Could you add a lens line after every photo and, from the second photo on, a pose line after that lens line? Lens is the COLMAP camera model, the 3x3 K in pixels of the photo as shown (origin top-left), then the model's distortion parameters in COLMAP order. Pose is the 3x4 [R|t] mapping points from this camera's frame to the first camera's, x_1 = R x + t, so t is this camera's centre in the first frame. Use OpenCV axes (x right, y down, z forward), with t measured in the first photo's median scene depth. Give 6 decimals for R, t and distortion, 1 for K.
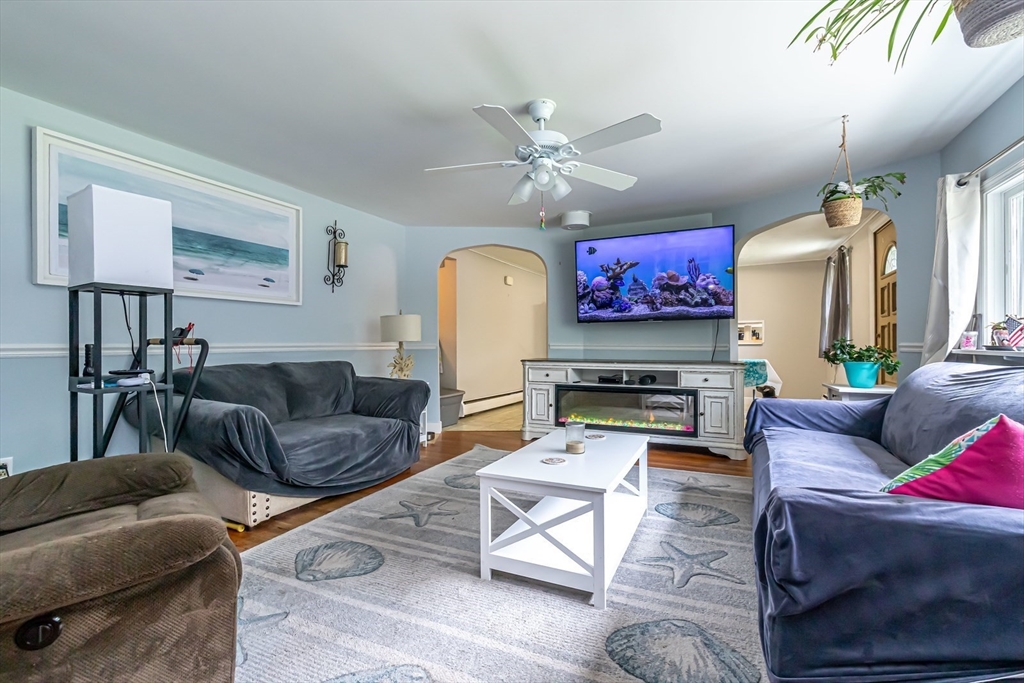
lens RADIAL K [[442.5, 0, 514.2], [0, 442.5, 341.4], [0, 0, 1]] dist [-0.002147, -0.000033]
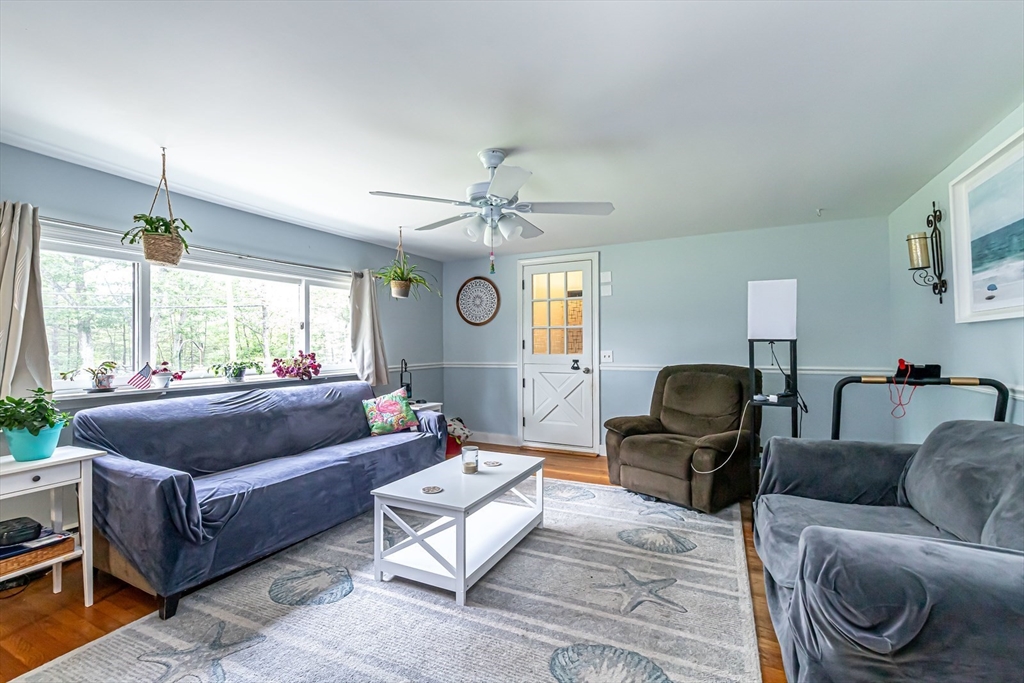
lens RADIAL K [[442.5, 0, 512.5], [0, 442.5, 340.9], [0, 0, 1]] dist [-0.002147, -0.000033]
pose [[-0.999933, 0.011240, 0.002817, 0.015167], [0.011197, 0.999828, -0.014754, -0.068717], [-0.002982, -0.014722, -0.999887, 1.905018]]
